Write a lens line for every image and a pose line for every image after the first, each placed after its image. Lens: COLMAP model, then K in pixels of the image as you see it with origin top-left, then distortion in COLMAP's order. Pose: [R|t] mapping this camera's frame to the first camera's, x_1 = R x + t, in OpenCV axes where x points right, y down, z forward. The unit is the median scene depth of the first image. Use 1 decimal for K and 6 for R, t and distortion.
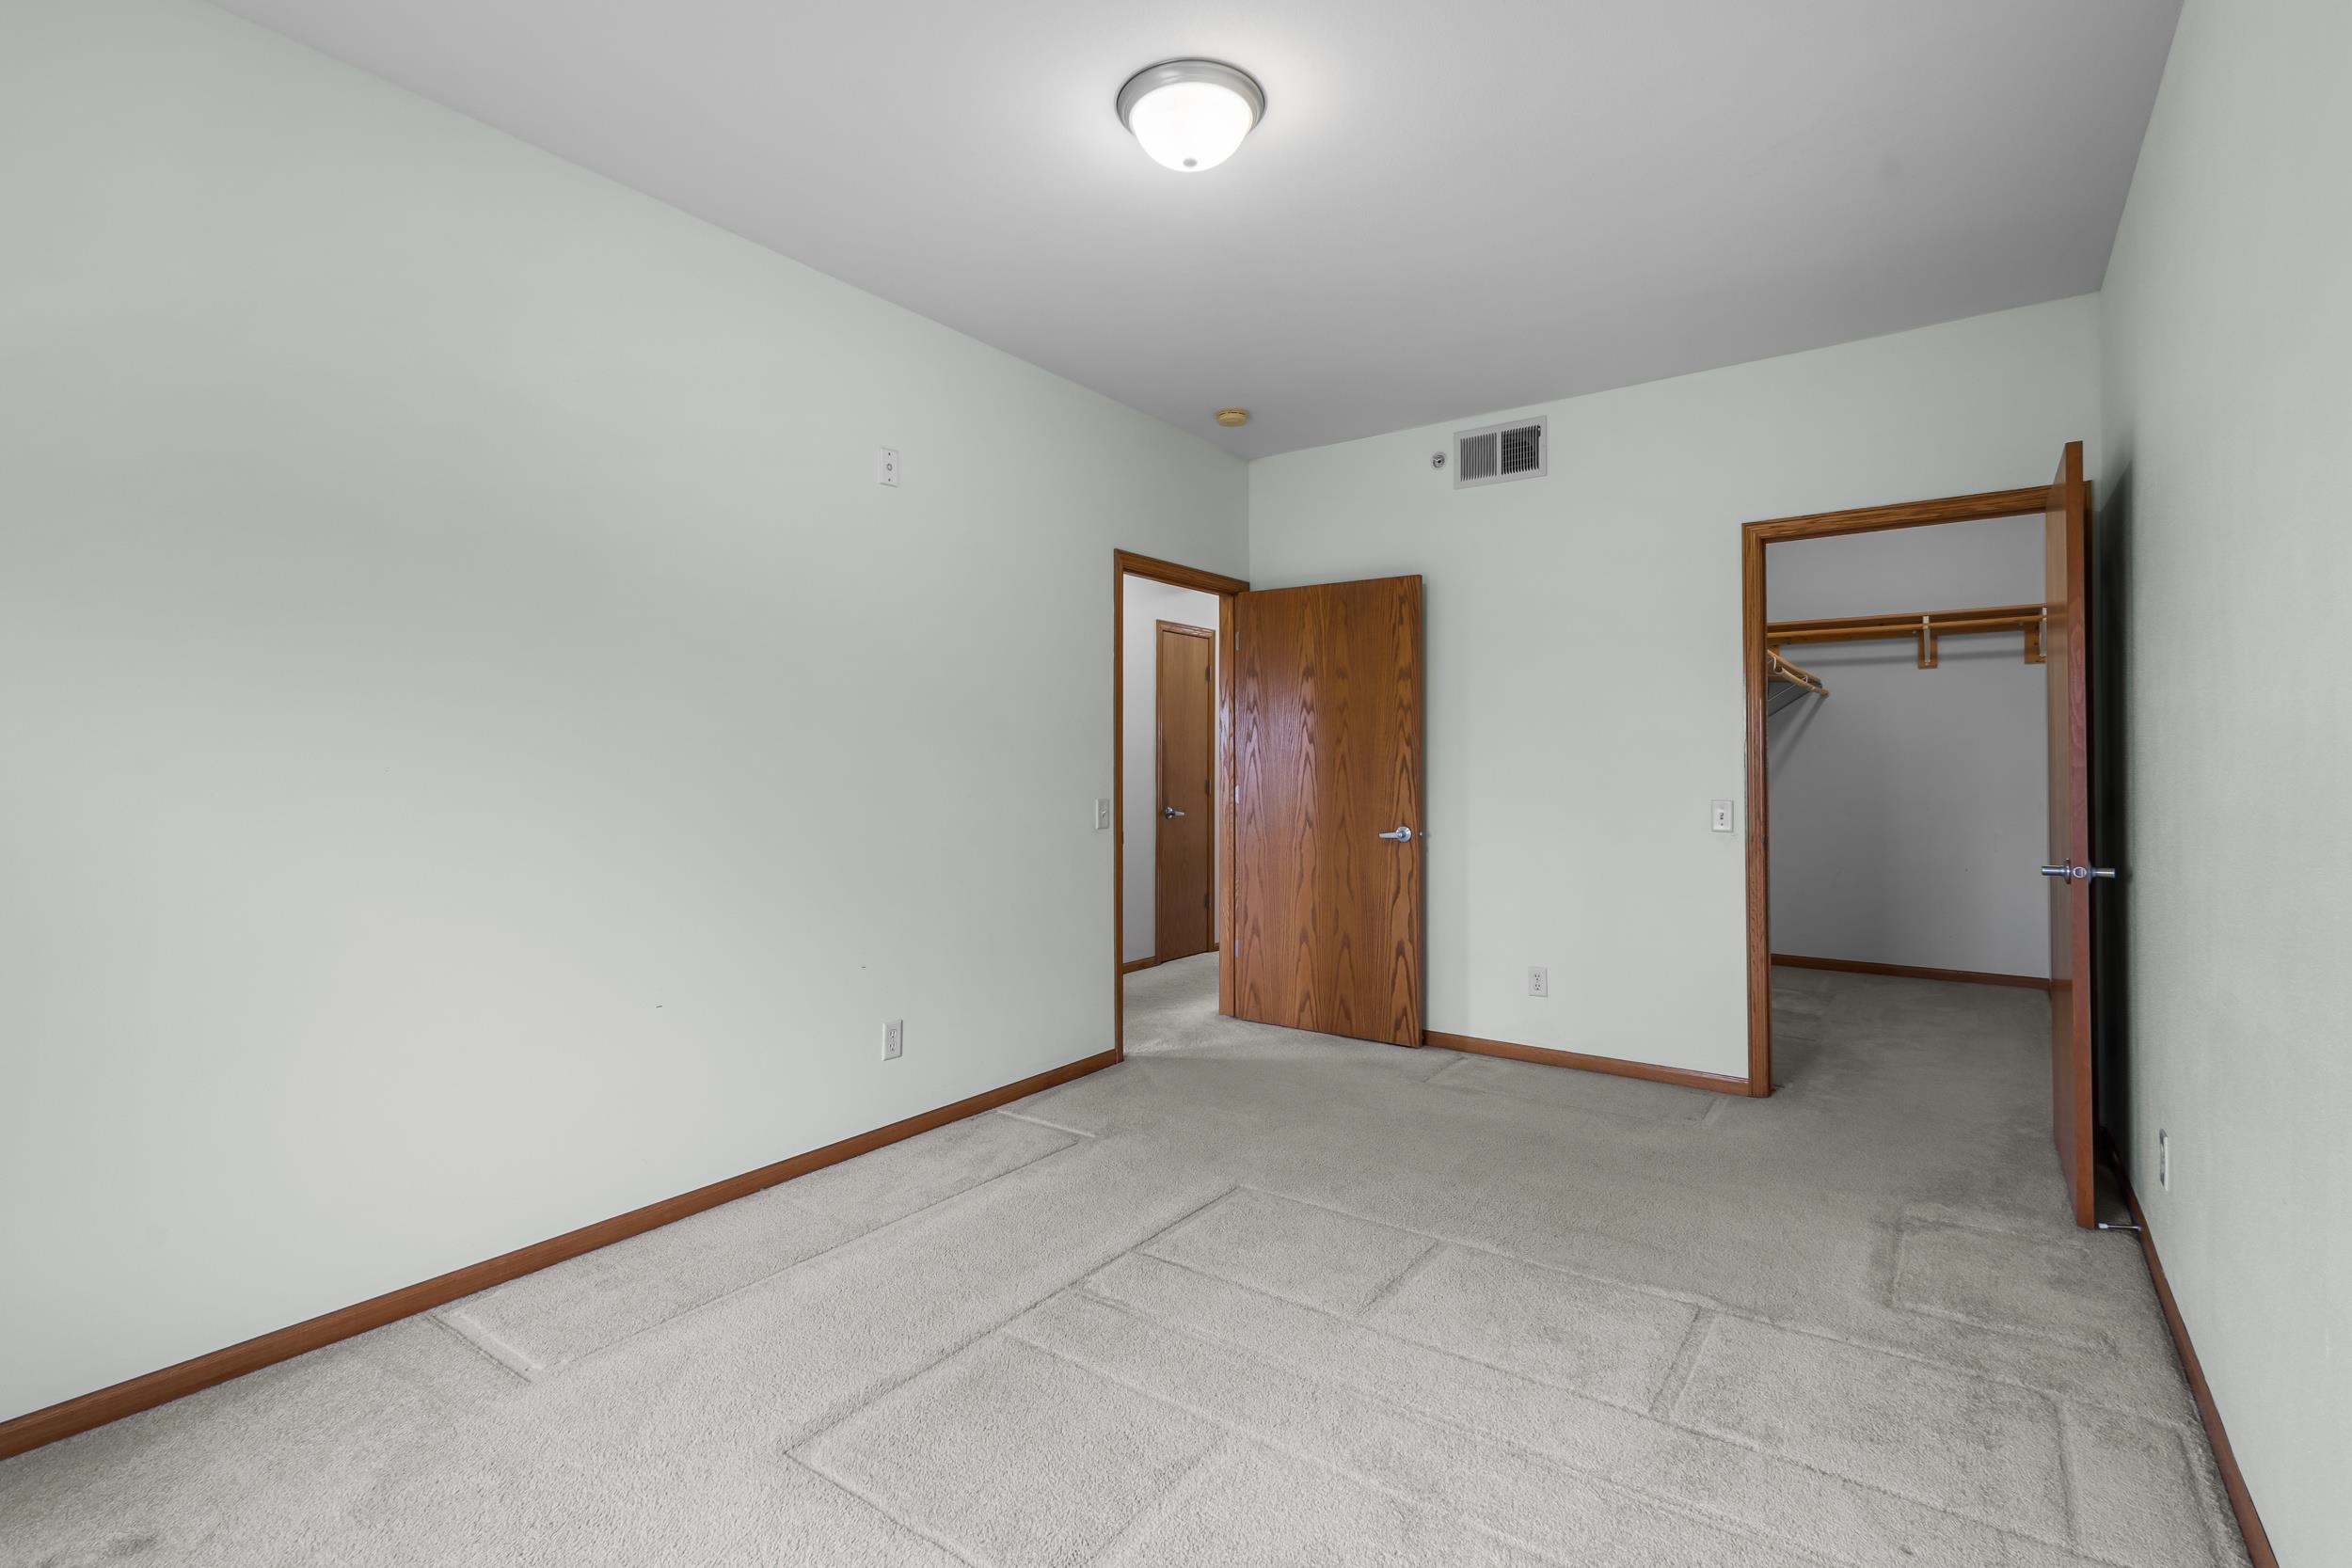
lens RADIAL K [[1082.6, 0, 1169.0], [0, 1082.6, 768.4], [0, 0, 1]] dist [0.010537, -0.001793]
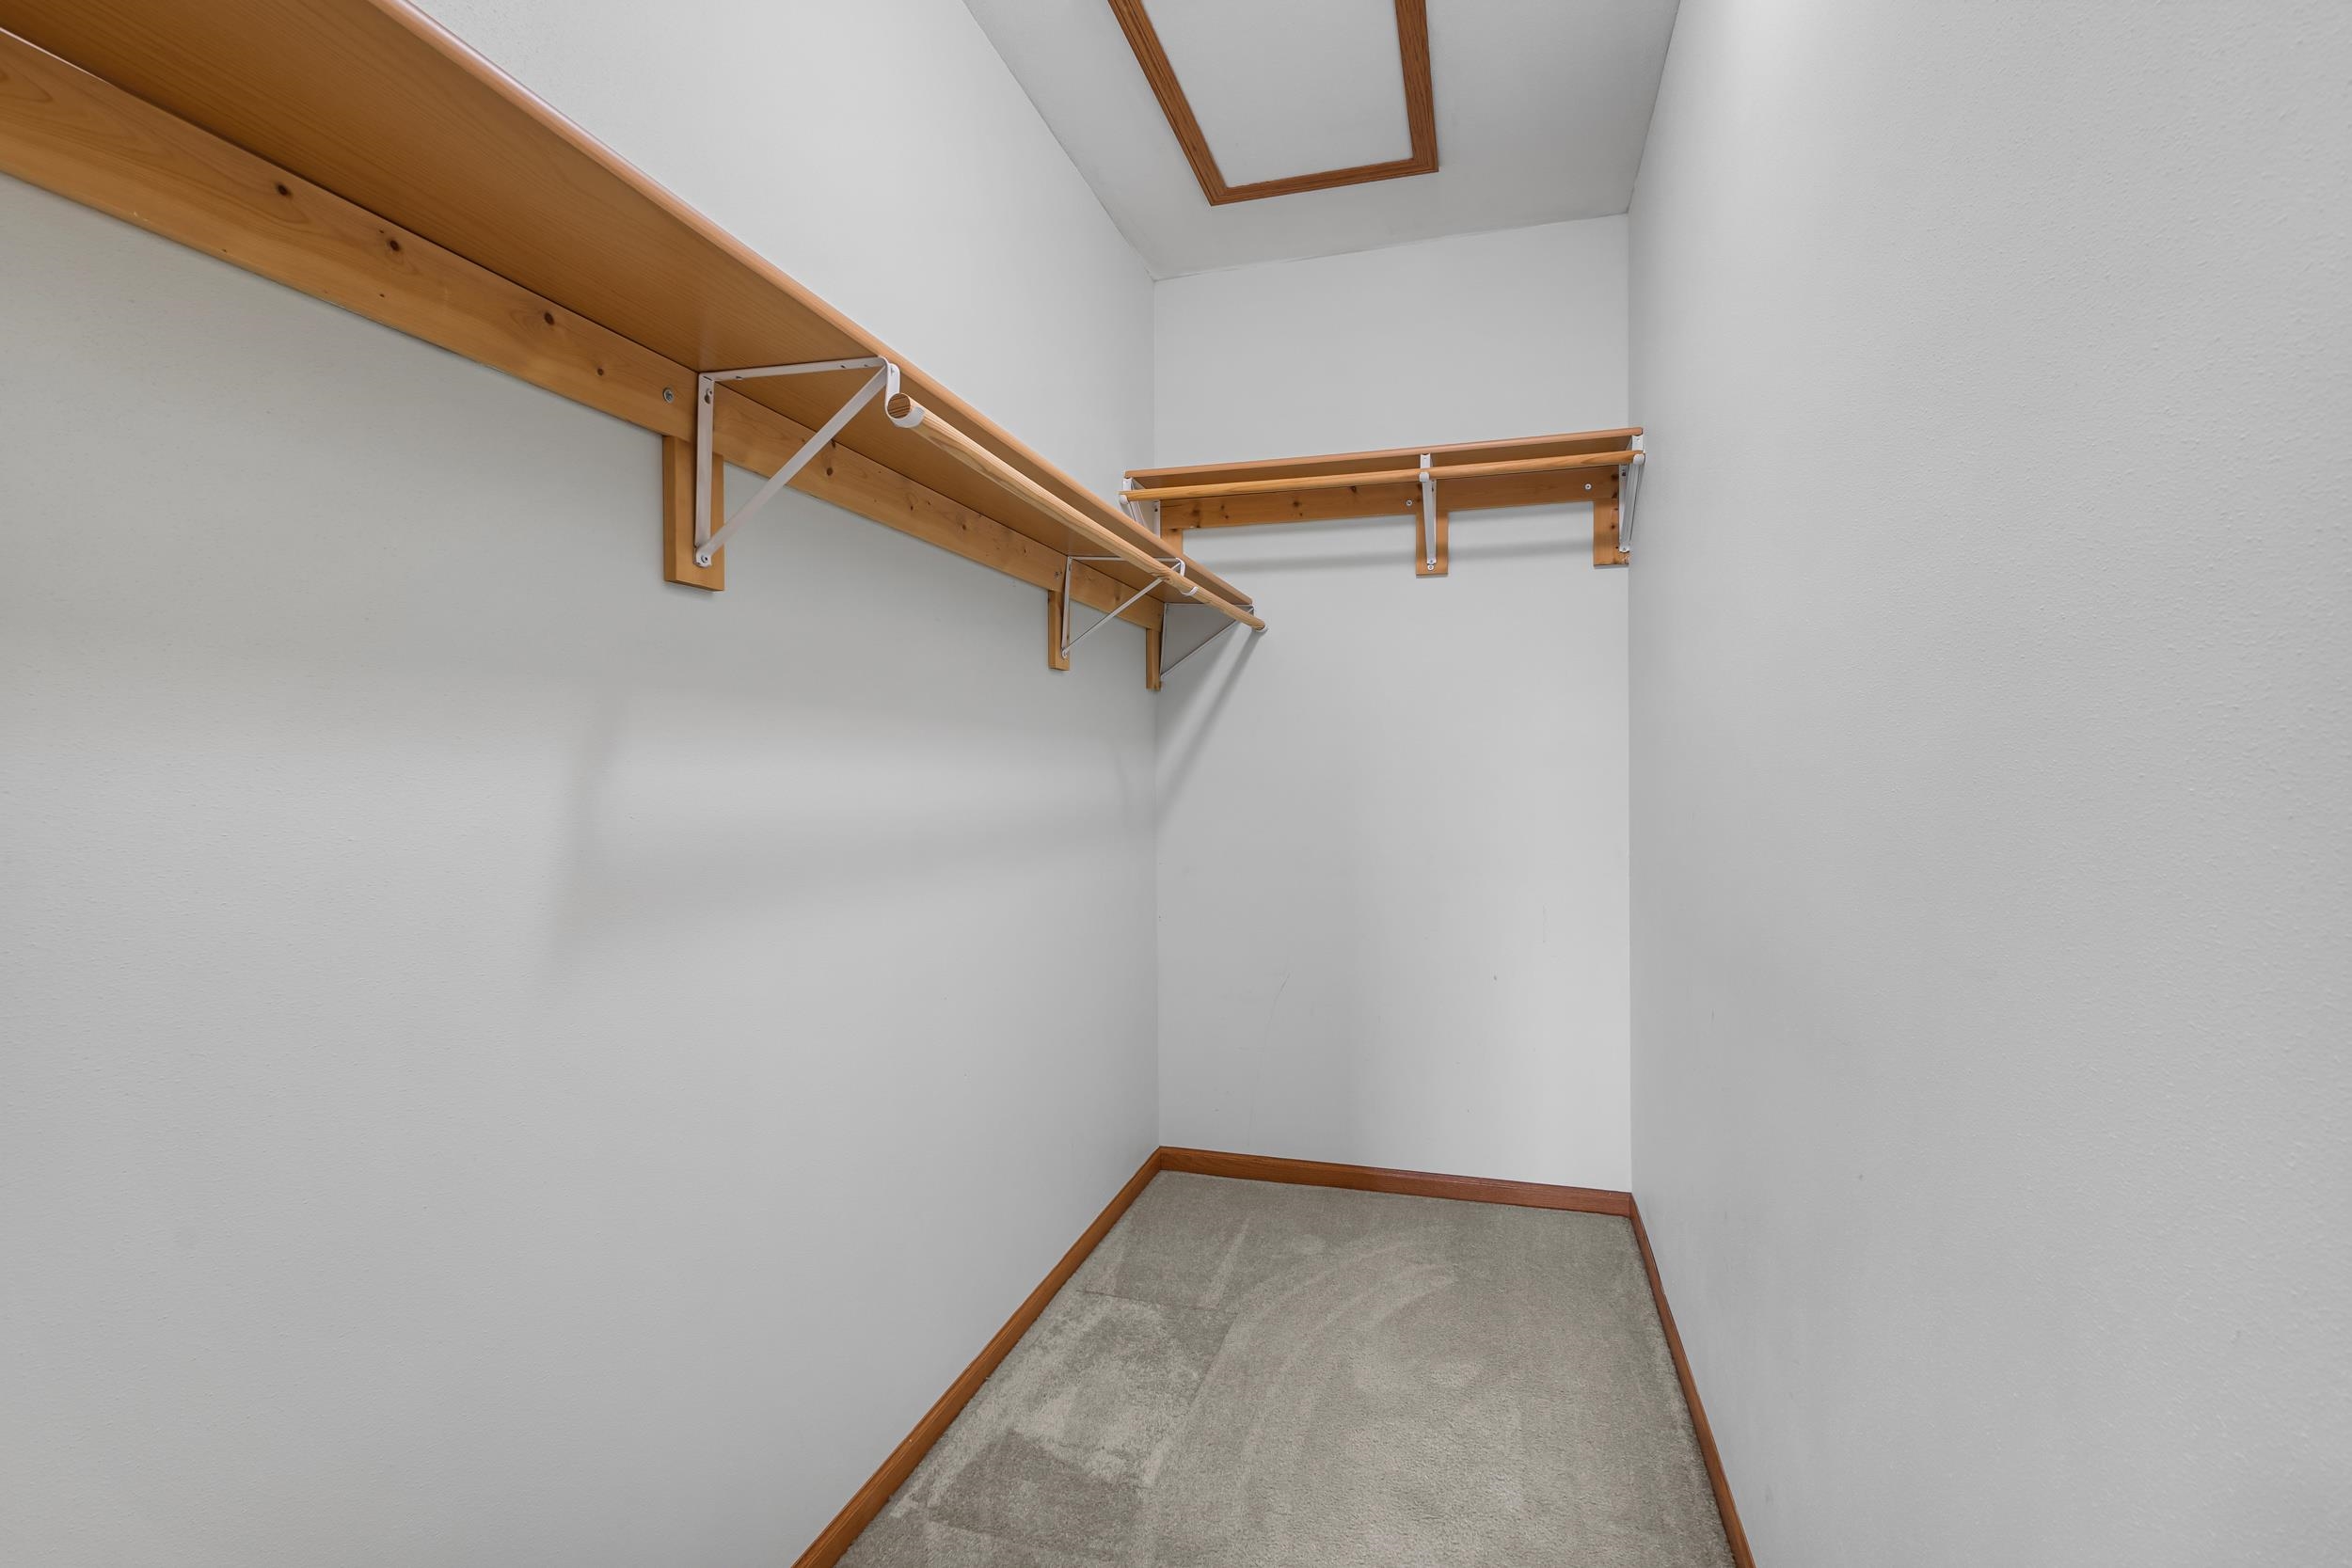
lens RADIAL K [[1082.6, 0, 1169.0], [0, 1082.6, 768.4], [0, 0, 1]] dist [0.010537, -0.001793]
pose [[0.943790, 0.002860, 0.330534, 0.417248], [-0.002620, 0.999996, -0.001172, -0.002514], [-0.330536, 0.000240, 0.943793, 0.567336]]
